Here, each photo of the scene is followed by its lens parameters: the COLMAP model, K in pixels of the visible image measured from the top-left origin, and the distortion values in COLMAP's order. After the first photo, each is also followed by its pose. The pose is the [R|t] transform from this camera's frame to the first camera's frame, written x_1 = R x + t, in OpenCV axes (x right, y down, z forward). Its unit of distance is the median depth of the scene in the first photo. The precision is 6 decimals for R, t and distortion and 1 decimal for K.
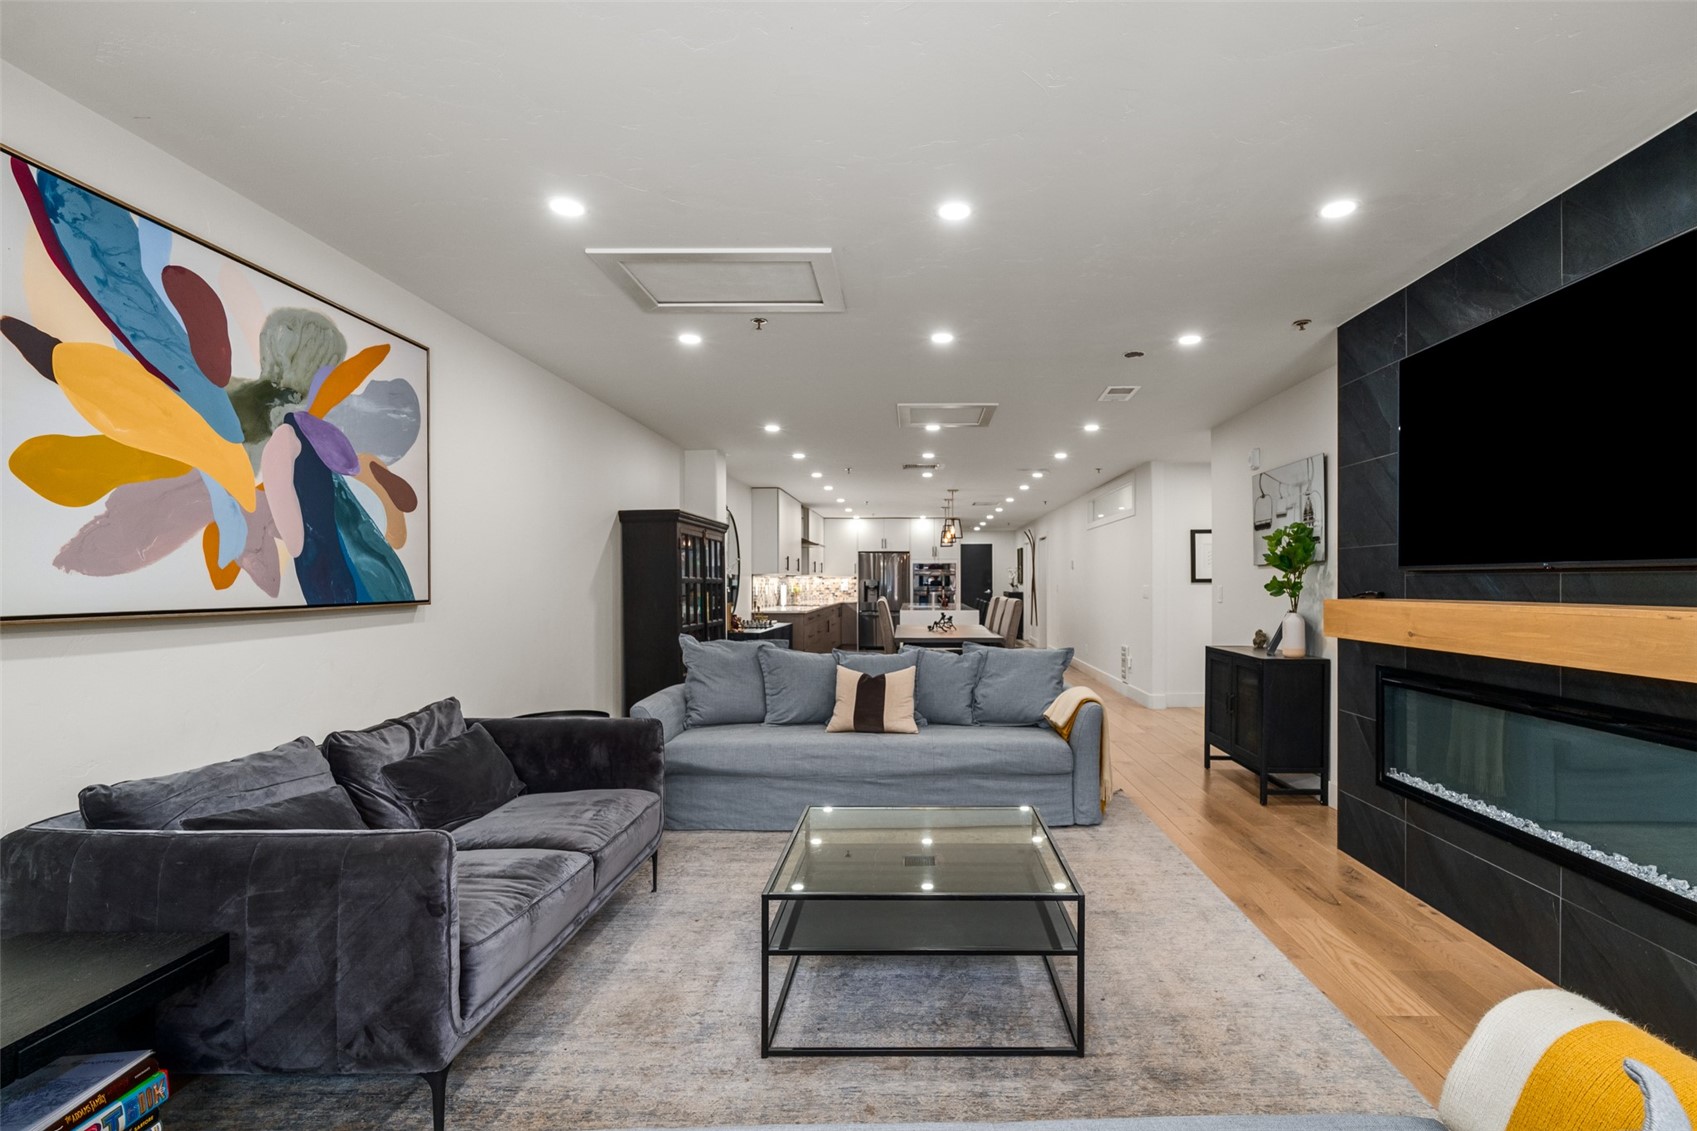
lens RADIAL K [[769.2, 0, 913.5], [0, 769.2, 589.5], [0, 0, 1]] dist [-0.008405, 0.001384]
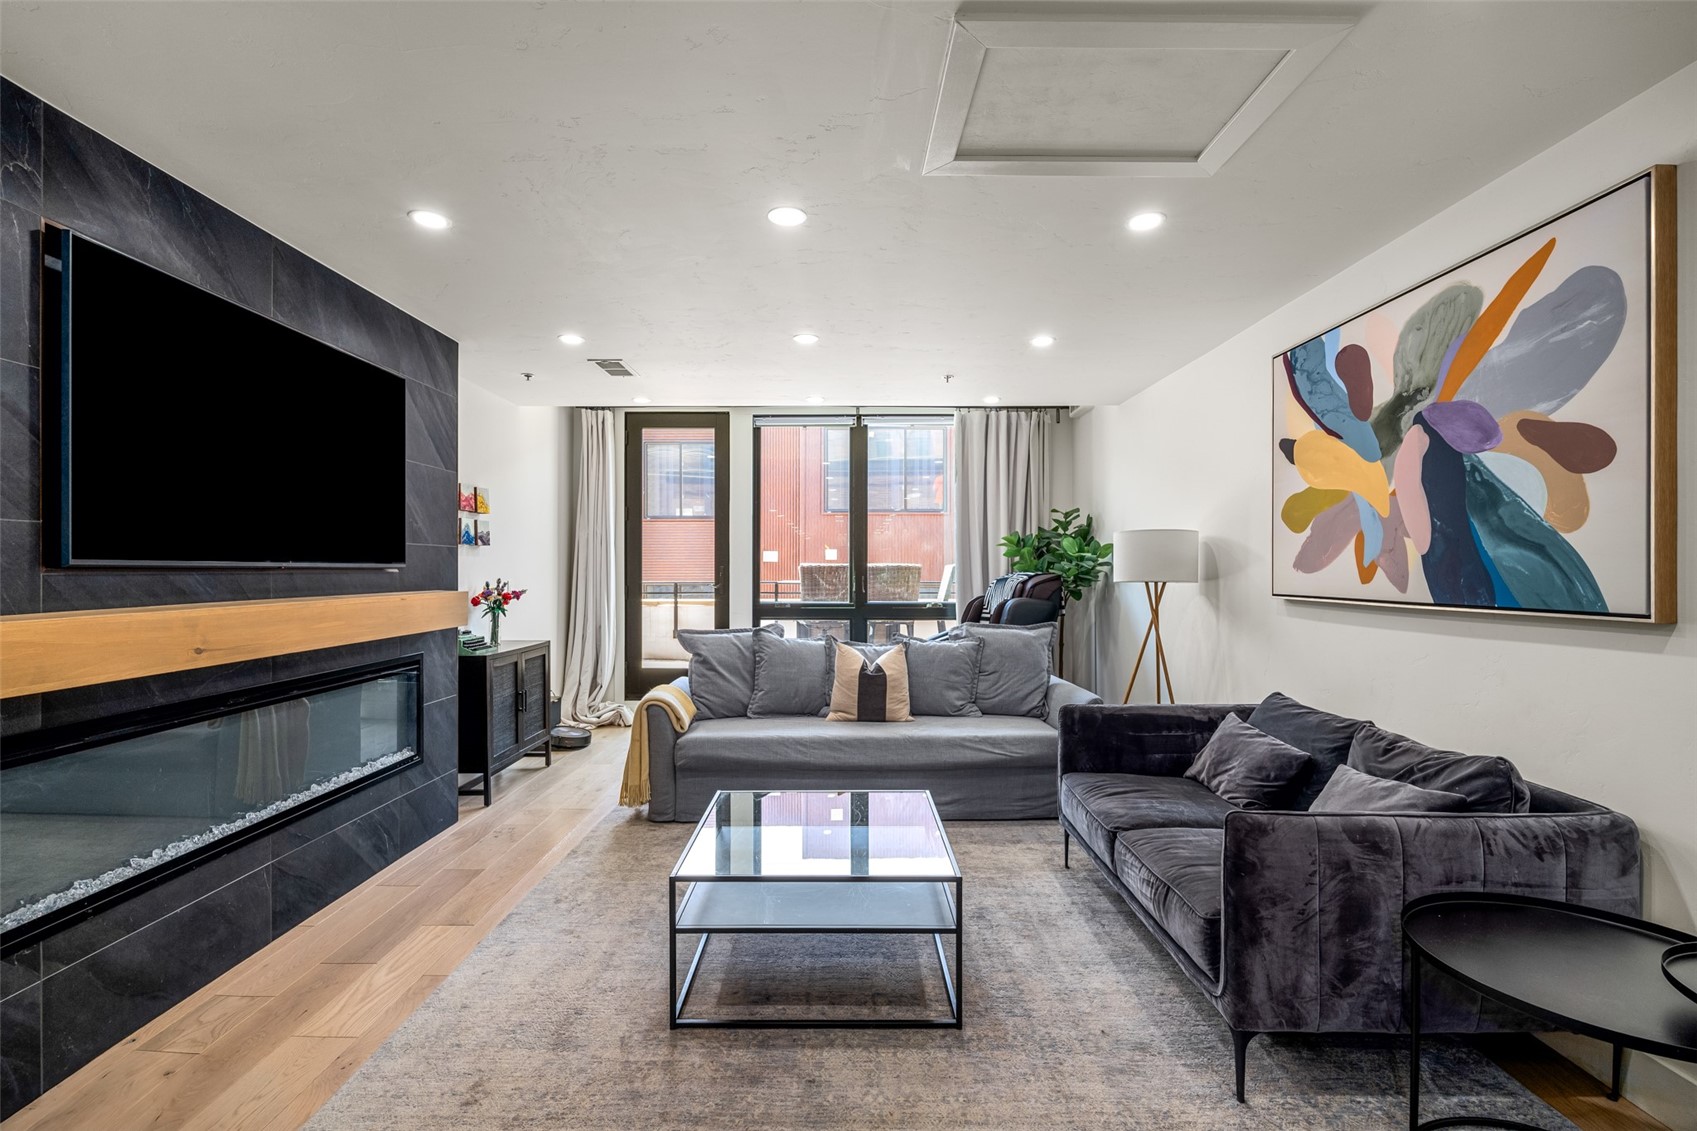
lens RADIAL K [[769.2, 0, 839.2], [0, 769.2, 572.1], [0, 0, 1]] dist [-0.008405, 0.001384]
pose [[-0.999989, 0.001428, -0.004537, -0.032599], [0.001363, 0.999897, 0.014261, -0.027941], [0.004556, 0.014255, -0.999888, 1.639651]]
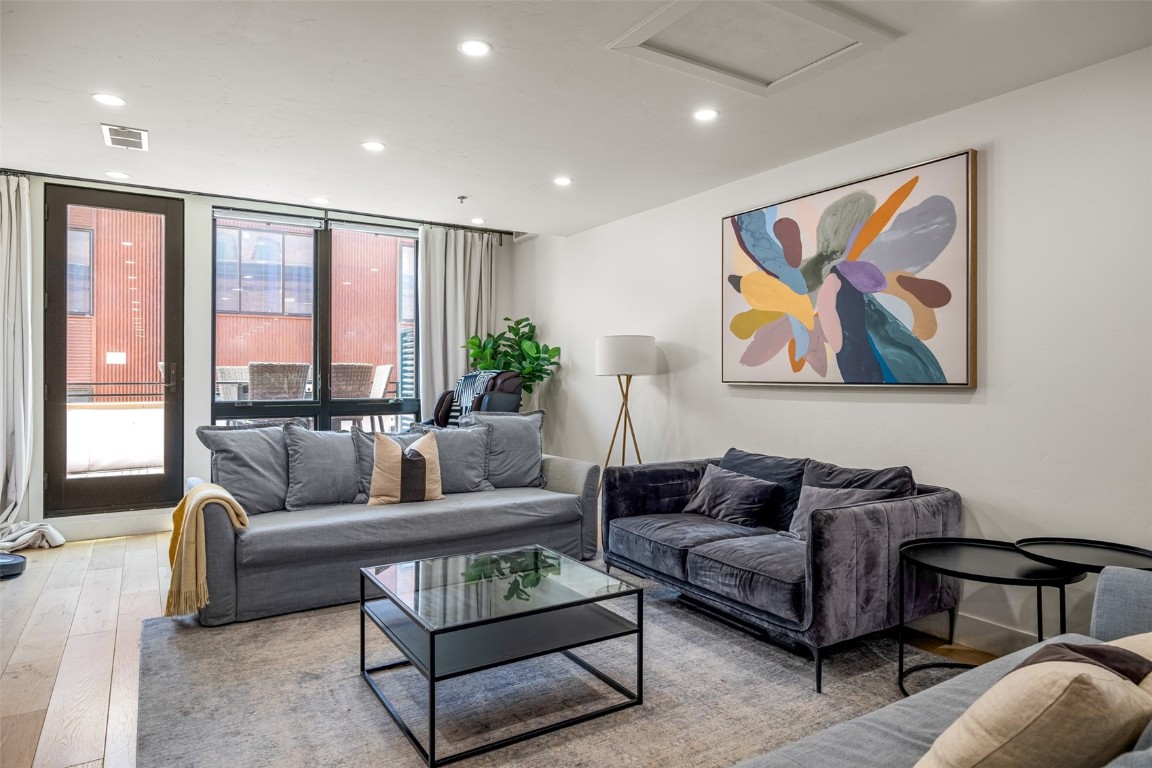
lens RADIAL K [[702.9, 0, 592.1], [0, 702.9, 378.4], [0, 0, 1]] dist [-0.001694, -0.002909]
pose [[-0.837008, 0.003031, -0.547182, 0.370189], [-0.004943, 0.999902, 0.013101, -0.003838], [0.547168, 0.013670, -0.836911, 1.617072]]
